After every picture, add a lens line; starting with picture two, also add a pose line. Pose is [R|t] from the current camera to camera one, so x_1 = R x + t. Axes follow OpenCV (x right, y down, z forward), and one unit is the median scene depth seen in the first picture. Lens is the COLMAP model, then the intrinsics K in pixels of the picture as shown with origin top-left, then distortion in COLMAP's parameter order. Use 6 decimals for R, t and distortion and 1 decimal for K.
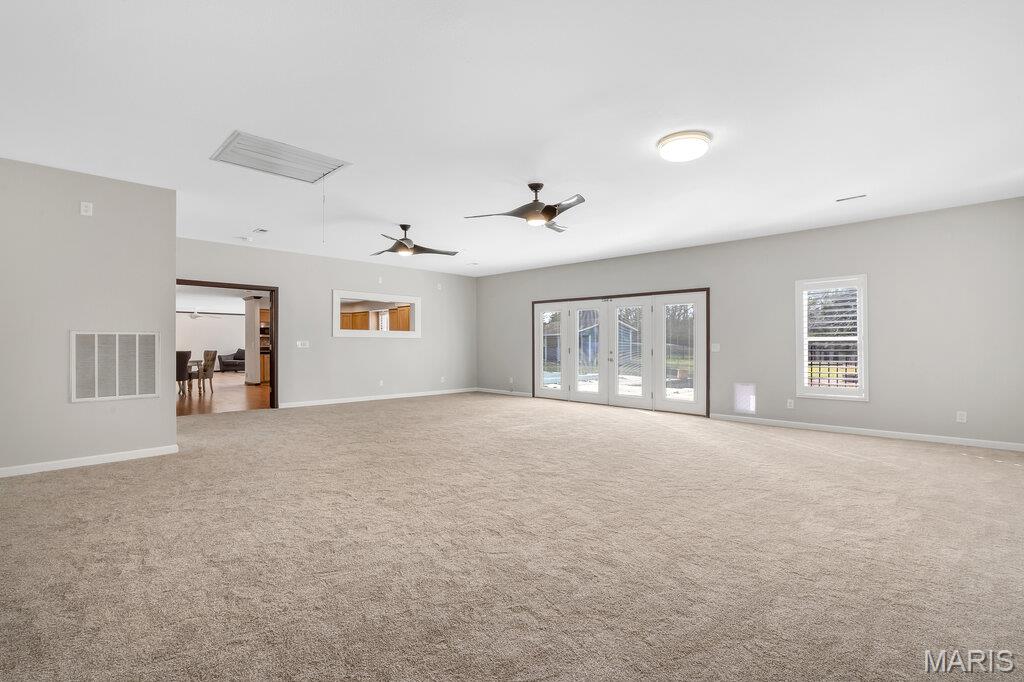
lens RADIAL K [[467.9, 0, 507.8], [0, 467.9, 343.2], [0, 0, 1]] dist [-0.013094, -0.000141]
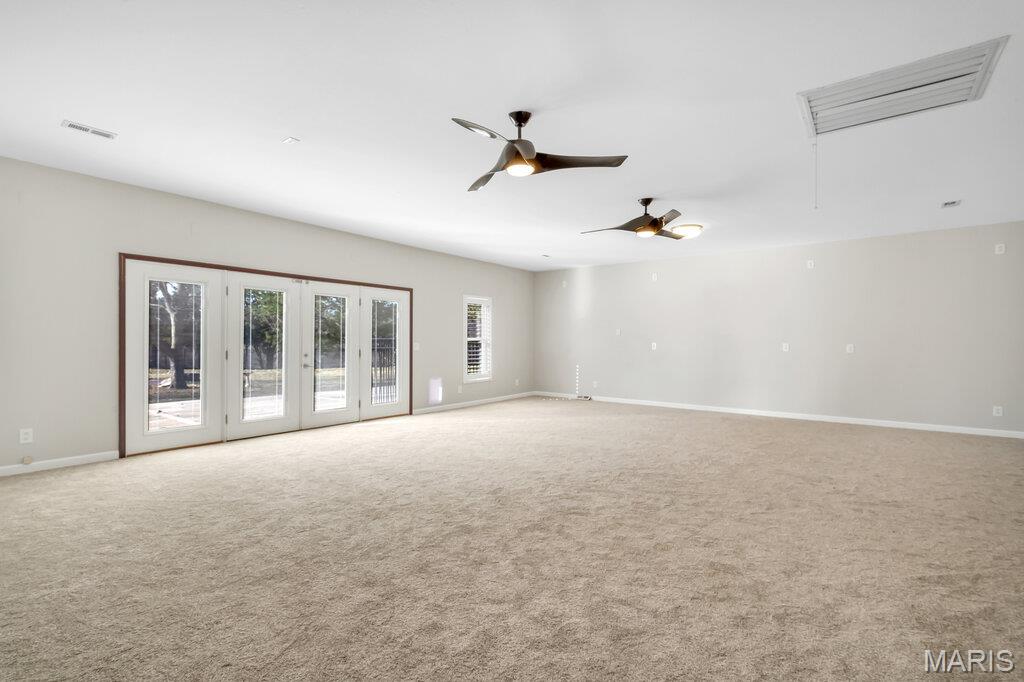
lens RADIAL K [[467.9, 0, 507.8], [0, 467.9, 343.2], [0, 0, 1]] dist [-0.013094, -0.000141]
pose [[-0.124032, -0.005453, 0.992263, -0.621549], [-0.004717, 0.999977, 0.004906, -0.004423], [-0.992267, -0.004072, -0.124055, 0.921749]]
